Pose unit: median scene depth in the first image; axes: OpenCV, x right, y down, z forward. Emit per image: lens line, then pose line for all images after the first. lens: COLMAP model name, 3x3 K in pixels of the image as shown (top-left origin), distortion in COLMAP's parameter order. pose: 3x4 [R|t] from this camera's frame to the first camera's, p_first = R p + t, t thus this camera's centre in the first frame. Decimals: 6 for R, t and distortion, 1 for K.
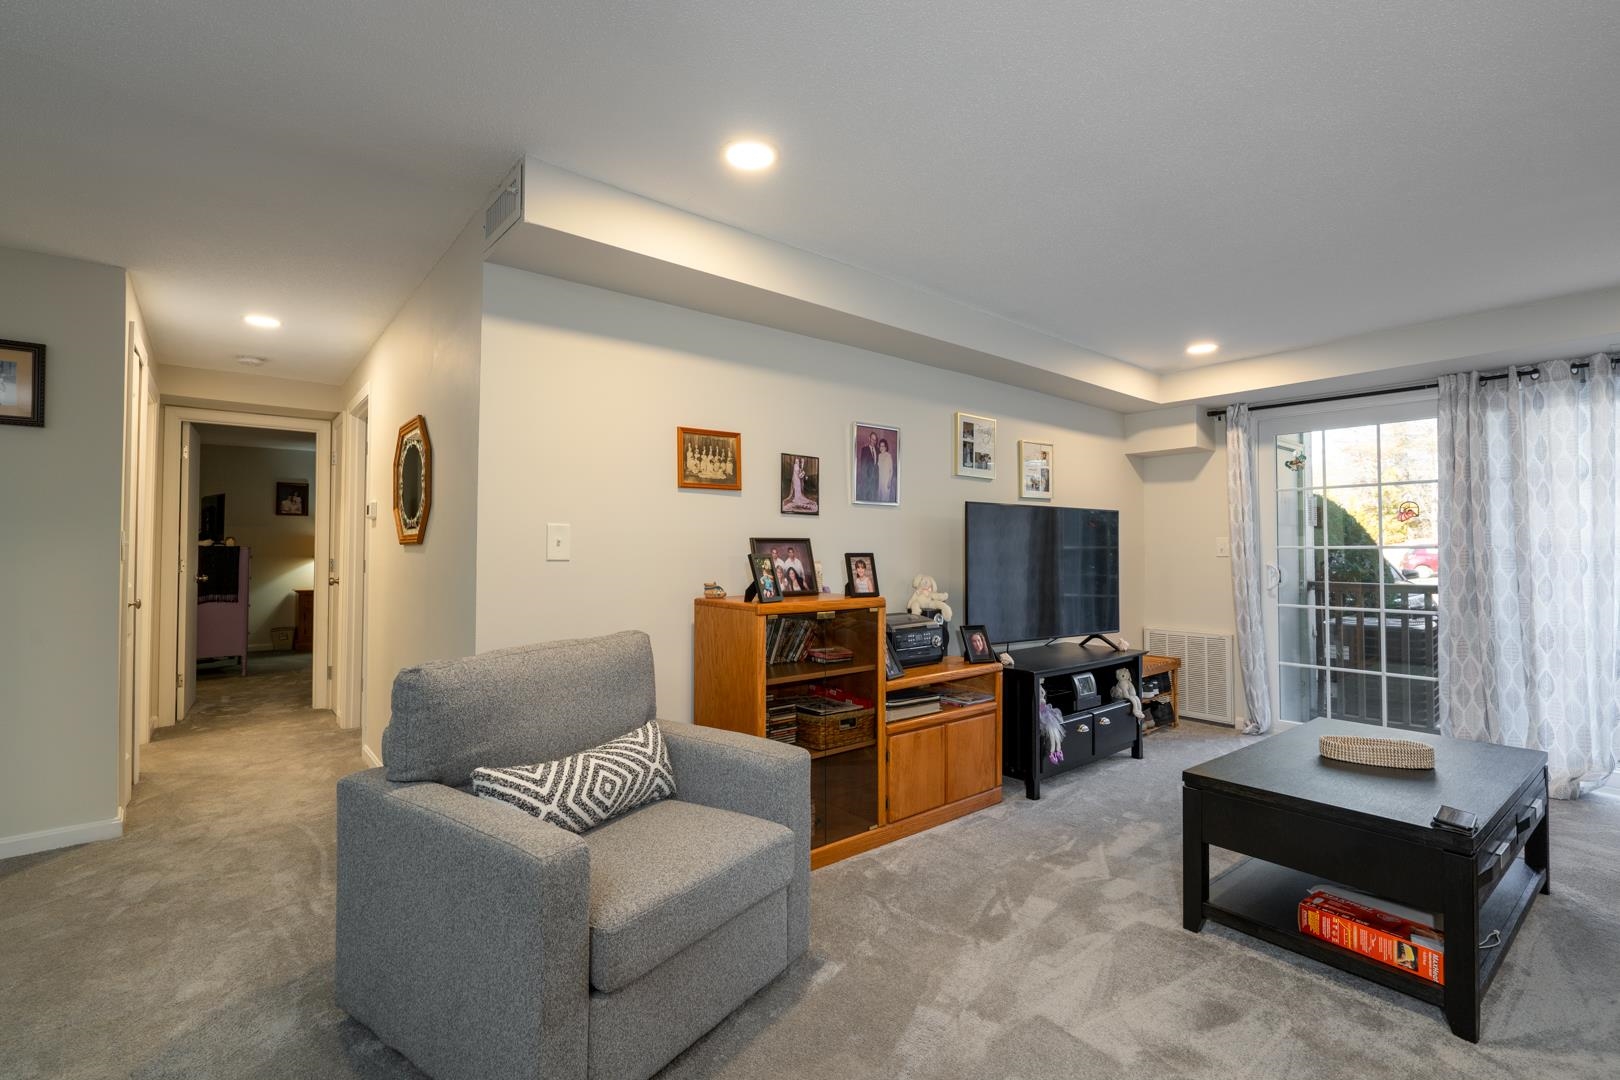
lens RADIAL K [[736.0, 0, 810.5], [0, 736.0, 534.5], [0, 0, 1]] dist [-0.001371, -0.000826]
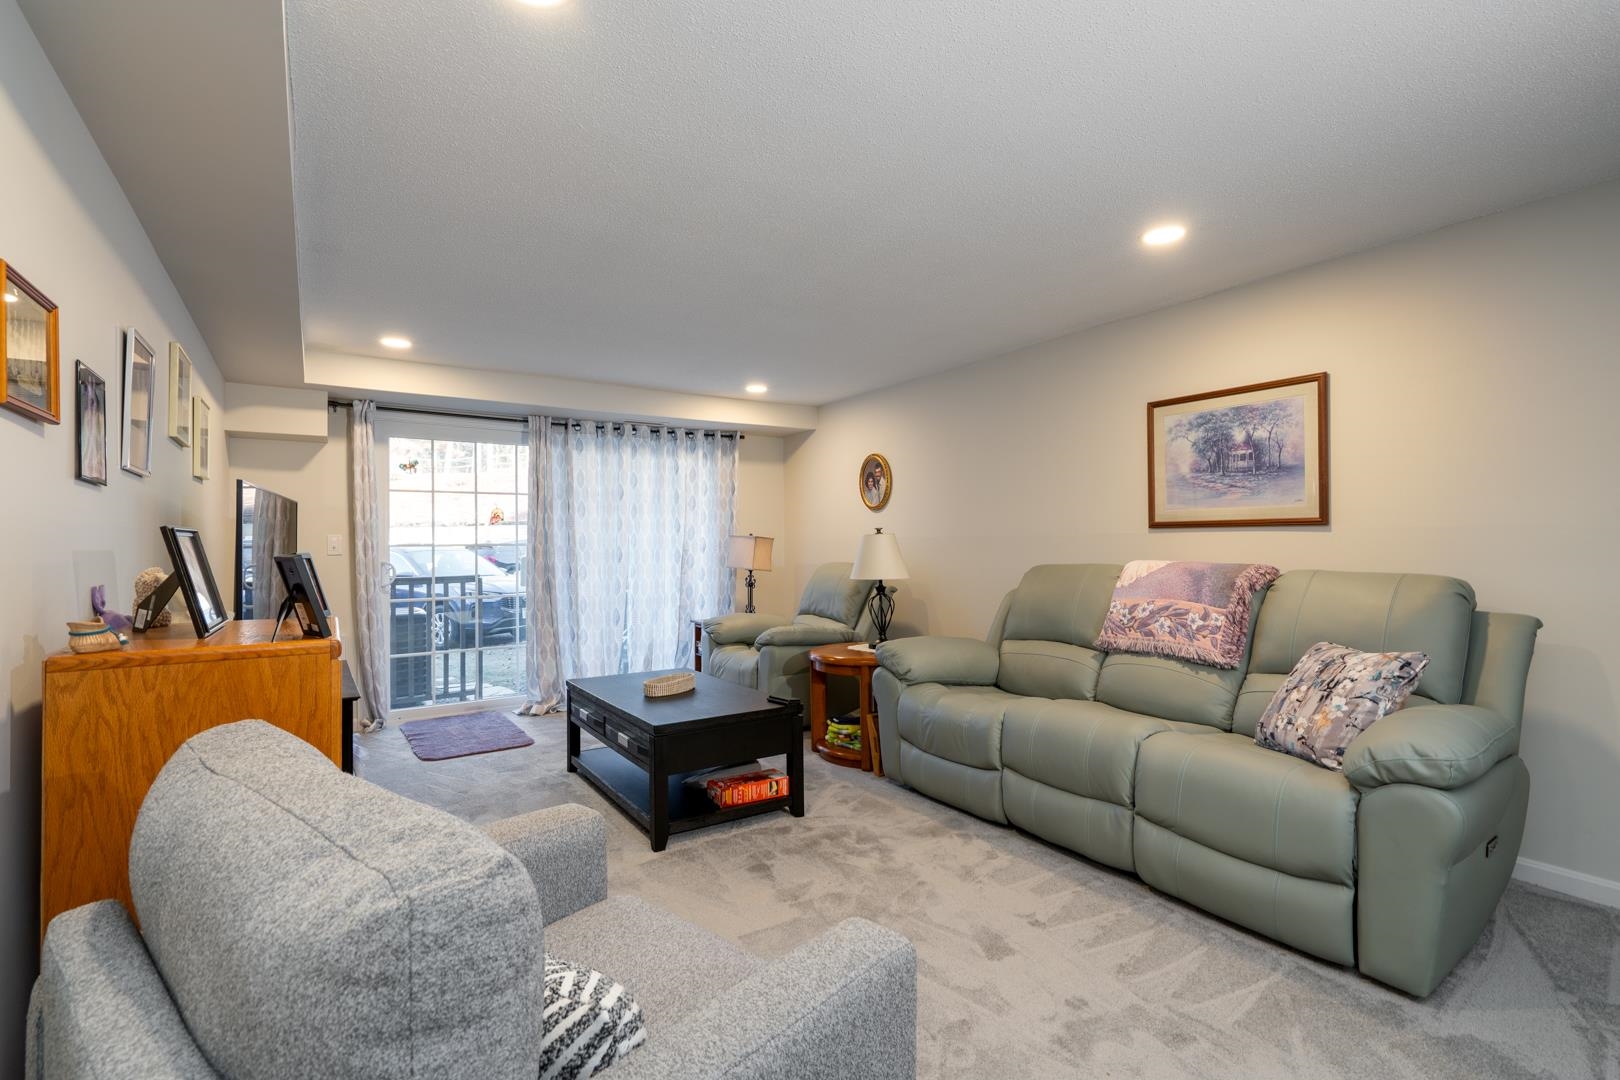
lens RADIAL K [[746.7, 0, 810.0], [0, 746.7, 540.0], [0, 0, 1]] dist [-0.000641, -0.000177]
pose [[0.081902, 0.002119, 0.996638, -0.467625], [-0.013998, 0.999902, -0.000976, 0.003510], [-0.996542, -0.013871, 0.081923, 0.414922]]
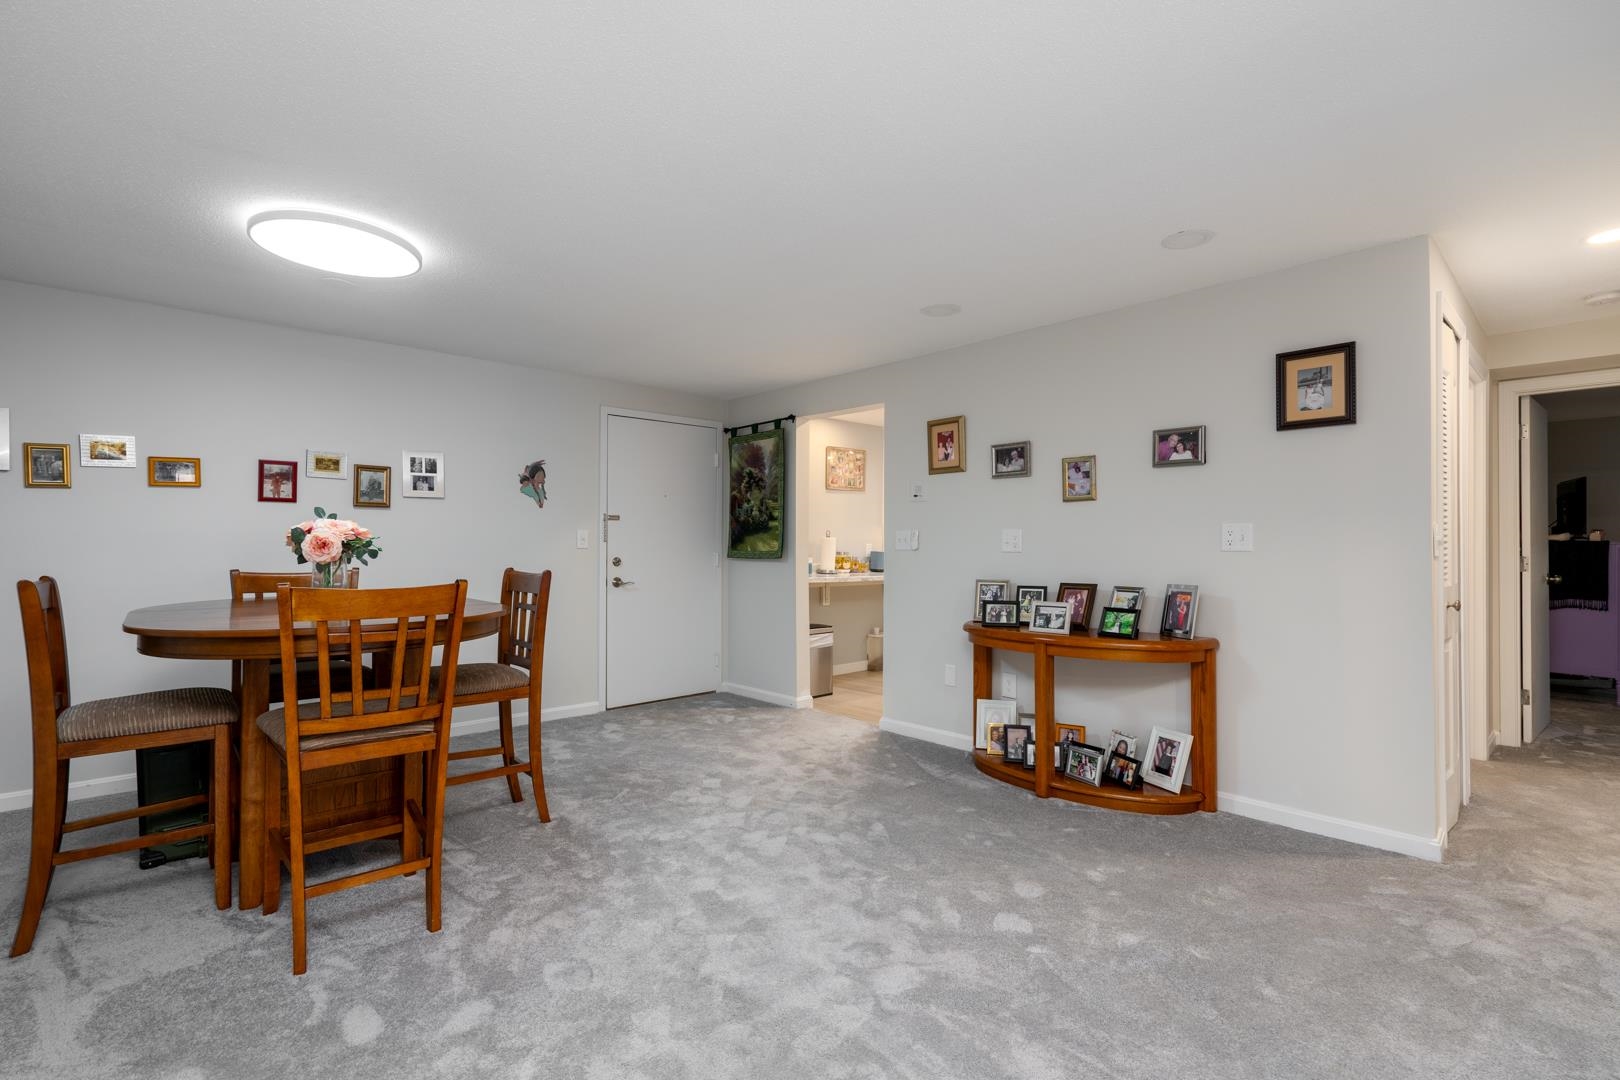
lens RADIAL K [[736.0, 0, 810.5], [0, 736.0, 534.5], [0, 0, 1]] dist [-0.001371, -0.000826]
pose [[0.067203, -0.010358, -0.997686, -0.068989], [0.018043, 0.999795, -0.009165, 0.001357], [0.997576, -0.017386, 0.067376, 0.140746]]
